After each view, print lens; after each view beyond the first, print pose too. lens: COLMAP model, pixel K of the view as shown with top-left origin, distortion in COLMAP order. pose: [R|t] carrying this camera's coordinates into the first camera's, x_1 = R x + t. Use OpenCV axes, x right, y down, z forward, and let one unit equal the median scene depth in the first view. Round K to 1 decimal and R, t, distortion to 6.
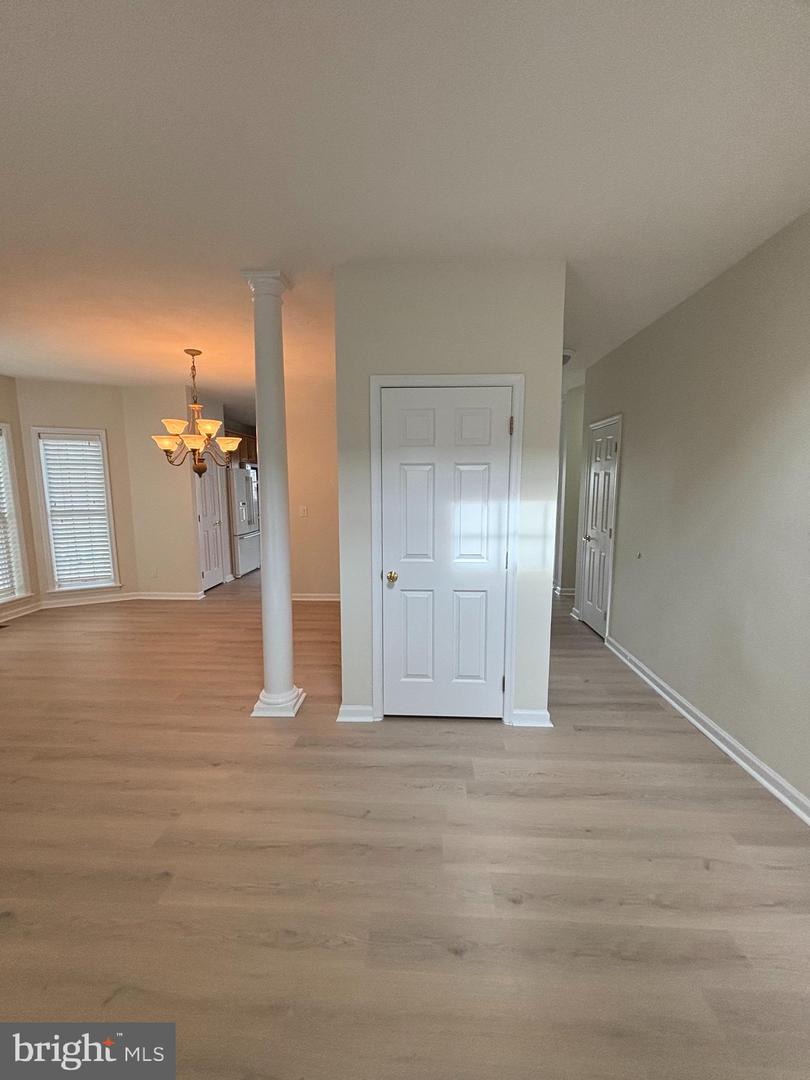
lens RADIAL K [[438.0, 0, 404.3], [0, 438.0, 538.6], [0, 0, 1]] dist [-0.002201, 0.003421]
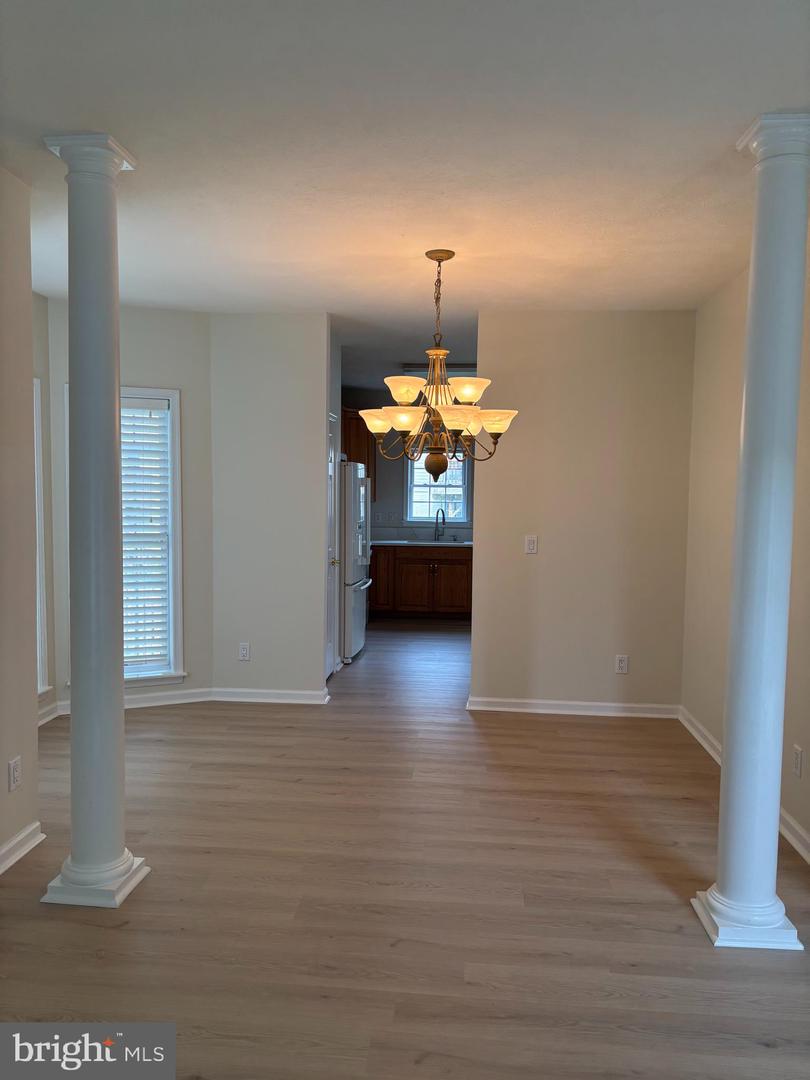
lens RADIAL K [[819.6, 0, 409.0], [0, 819.6, 543.1], [0, 0, 1]] dist [0.024790, -0.008676]
pose [[0.998921, 0.017912, -0.042851, -0.414033], [-0.020299, 0.998229, -0.055918, -0.004932], [0.041773, 0.056727, 0.997515, -0.011402]]
